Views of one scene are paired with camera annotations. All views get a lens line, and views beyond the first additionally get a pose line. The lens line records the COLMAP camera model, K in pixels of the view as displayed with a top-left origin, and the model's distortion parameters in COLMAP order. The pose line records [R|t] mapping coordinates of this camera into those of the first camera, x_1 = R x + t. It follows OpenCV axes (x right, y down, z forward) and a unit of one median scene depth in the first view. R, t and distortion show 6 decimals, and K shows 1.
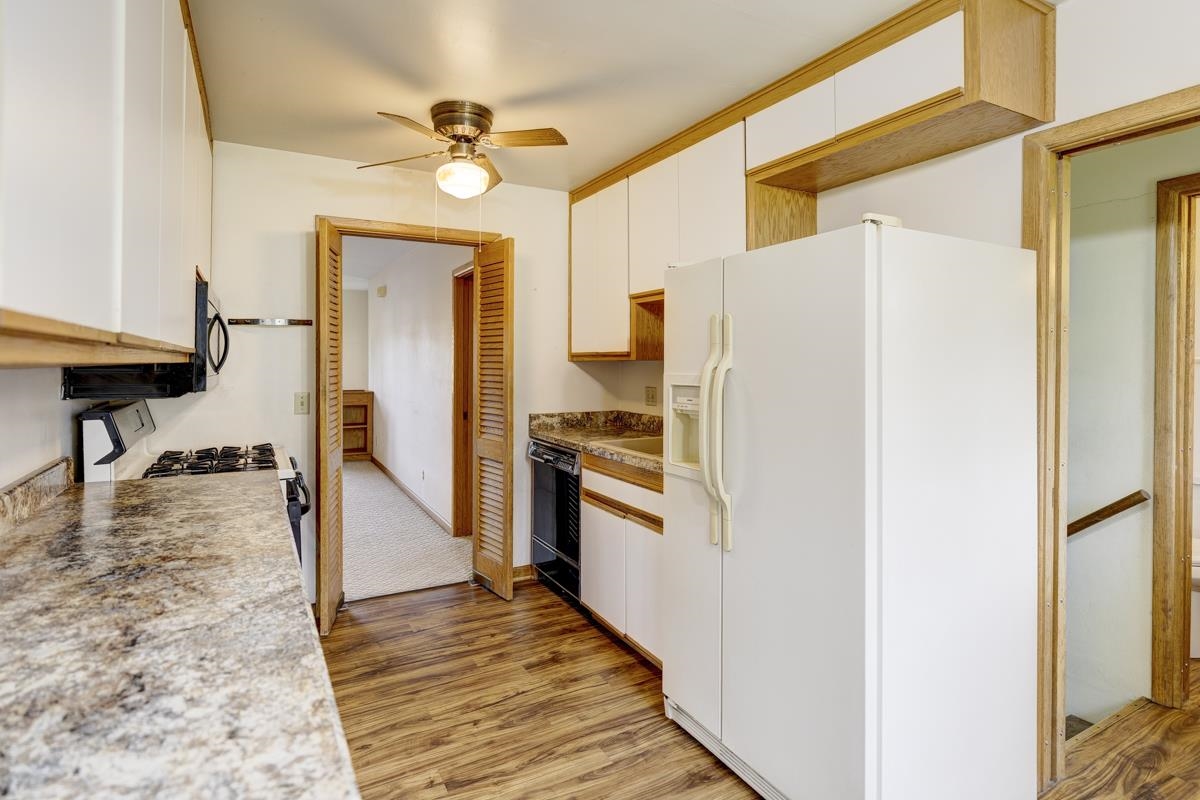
lens RADIAL K [[618.8, 0, 599.6], [0, 618.8, 366.0], [0, 0, 1]] dist [-0.001825, 0.000019]
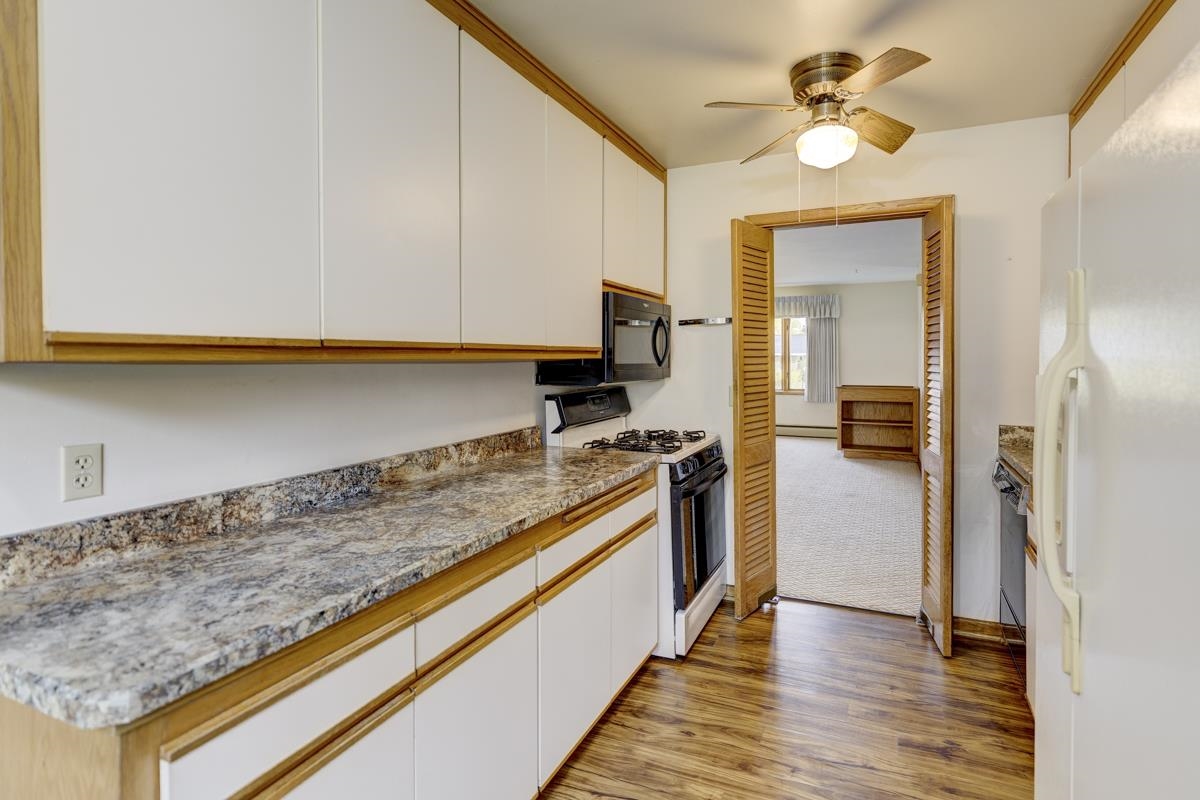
lens RADIAL K [[613.1, 0, 603.0], [0, 613.1, 370.7], [0, 0, 1]] dist [-0.001363, 0.000436]
pose [[0.597960, 0.013383, -0.801414, 0.320860], [-0.000133, 0.999862, 0.016597, -0.001605], [0.801526, -0.009818, 0.597879, 0.268426]]
